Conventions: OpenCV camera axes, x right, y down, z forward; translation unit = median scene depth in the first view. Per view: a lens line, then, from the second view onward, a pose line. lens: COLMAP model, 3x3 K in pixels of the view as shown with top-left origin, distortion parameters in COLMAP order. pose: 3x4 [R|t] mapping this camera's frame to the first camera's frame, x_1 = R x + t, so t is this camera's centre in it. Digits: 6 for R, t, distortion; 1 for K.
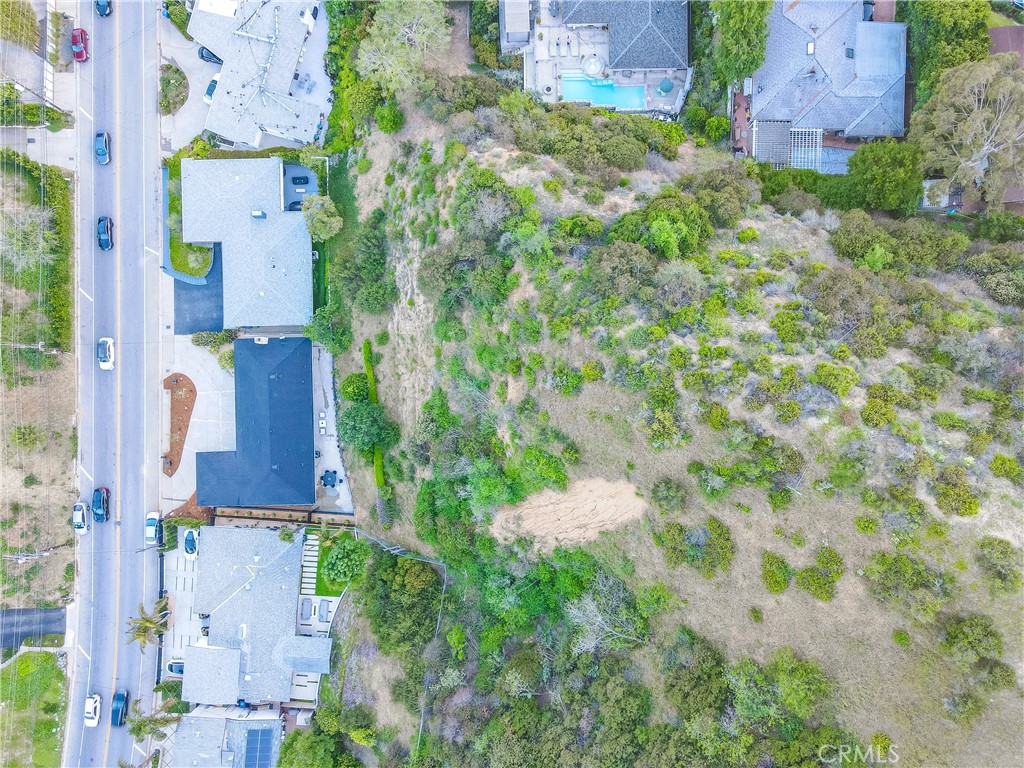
lens RADIAL K [[749.7, 0, 514.3], [0, 749.7, 386.5], [0, 0, 1]] dist [-0.001003, 0.034227]
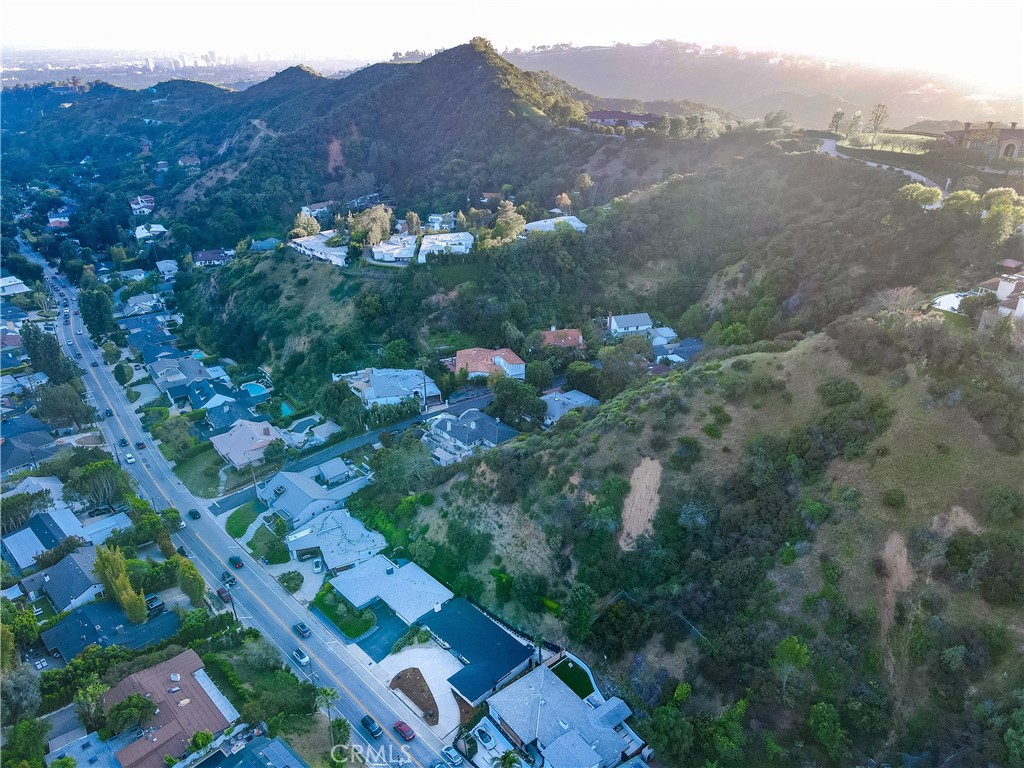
lens RADIAL K [[749.7, 0, 514.3], [0, 749.7, 386.5], [0, 0, 1]] dist [-0.001003, 0.034227]
pose [[0.736963, -0.288920, 0.611073, -1.083395], [0.675898, 0.324195, -0.661861, 0.967873], [-0.006882, 0.900790, 0.434200, -0.095425]]
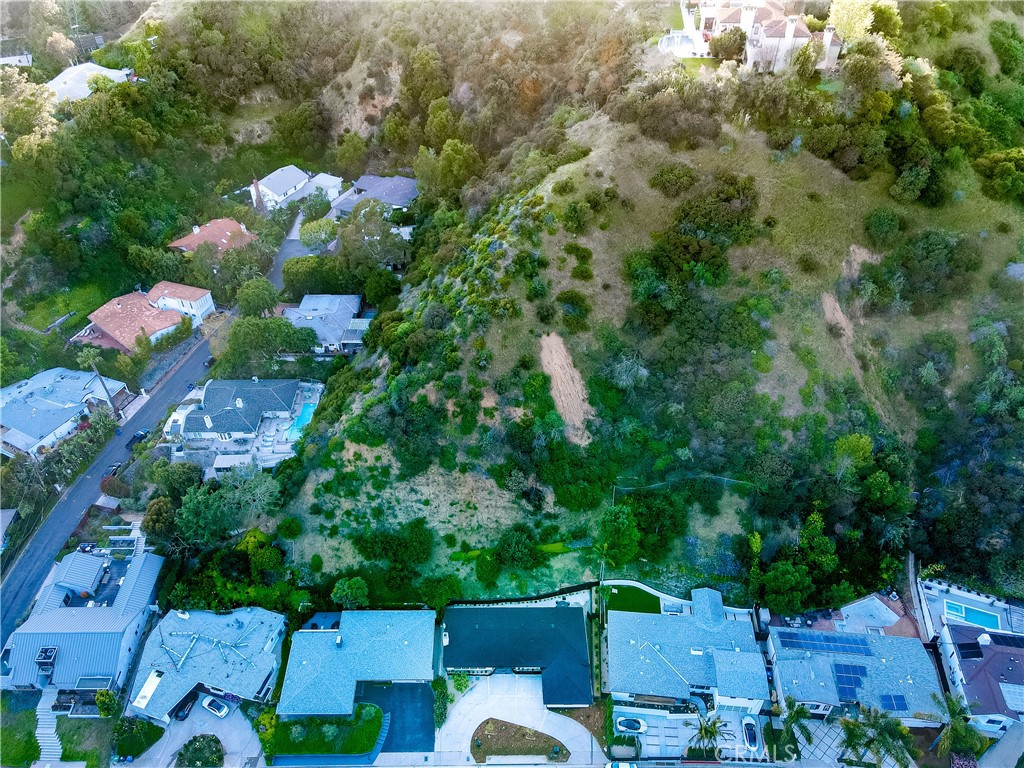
lens RADIAL K [[776.2, 0, 471.5], [0, 776.2, 387.8], [0, 0, 1]] dist [0.006504, 0.015898]
pose [[0.039206, -0.654429, 0.755106, -1.040645], [0.998594, -0.001324, -0.052996, 0.046149], [0.035682, 0.756122, 0.653457, -0.098264]]
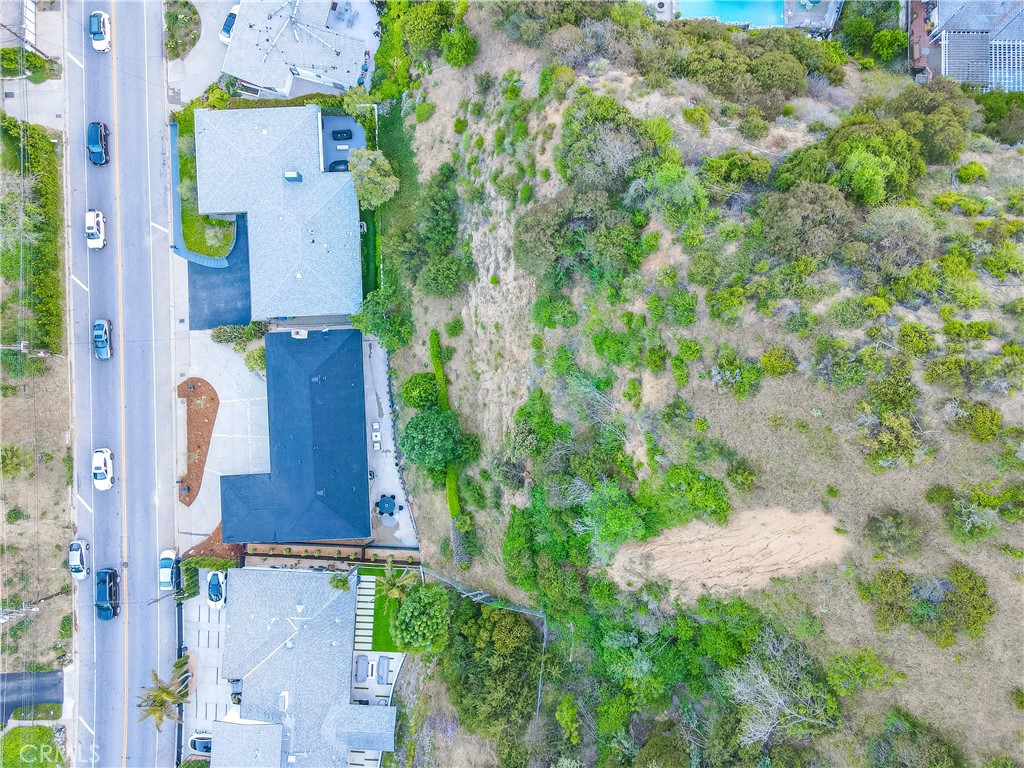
lens RADIAL K [[749.7, 0, 514.3], [0, 749.7, 386.5], [0, 0, 1]] dist [-0.001003, 0.034227]
pose [[0.999788, -0.020306, -0.003378, -0.112590], [0.020308, 0.999794, 0.000408, -0.001541], [0.003369, -0.000476, 0.999994, 0.213068]]
